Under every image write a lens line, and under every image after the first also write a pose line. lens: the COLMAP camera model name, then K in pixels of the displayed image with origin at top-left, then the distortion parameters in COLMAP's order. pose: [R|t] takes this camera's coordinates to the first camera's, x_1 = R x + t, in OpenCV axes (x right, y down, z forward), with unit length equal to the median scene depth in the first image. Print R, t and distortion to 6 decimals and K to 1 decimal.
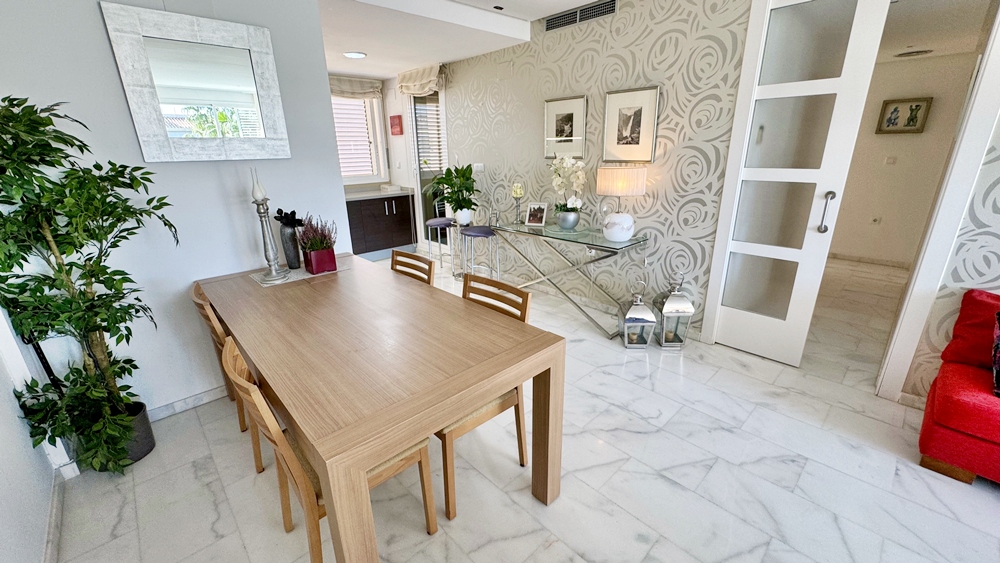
lens RADIAL K [[400.8, 0, 500.0], [0, 400.8, 281.5], [0, 0, 1]] dist [-0.002679, 0.000358]
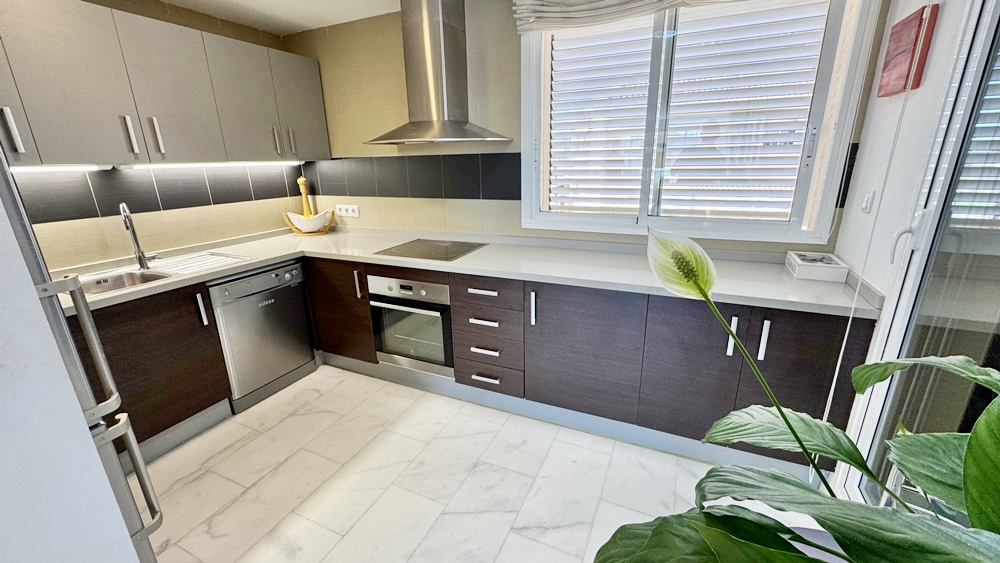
lens RADIAL K [[393.7, 0, 508.6], [0, 393.7, 283.4], [0, 0, 1]] dist [-0.000191, 0.000128]
pose [[0.382563, 0.285622, -0.878673, -0.144369], [-0.285746, 0.940968, 0.181462, -0.355473], [0.878632, 0.181656, 0.441595, 1.096806]]
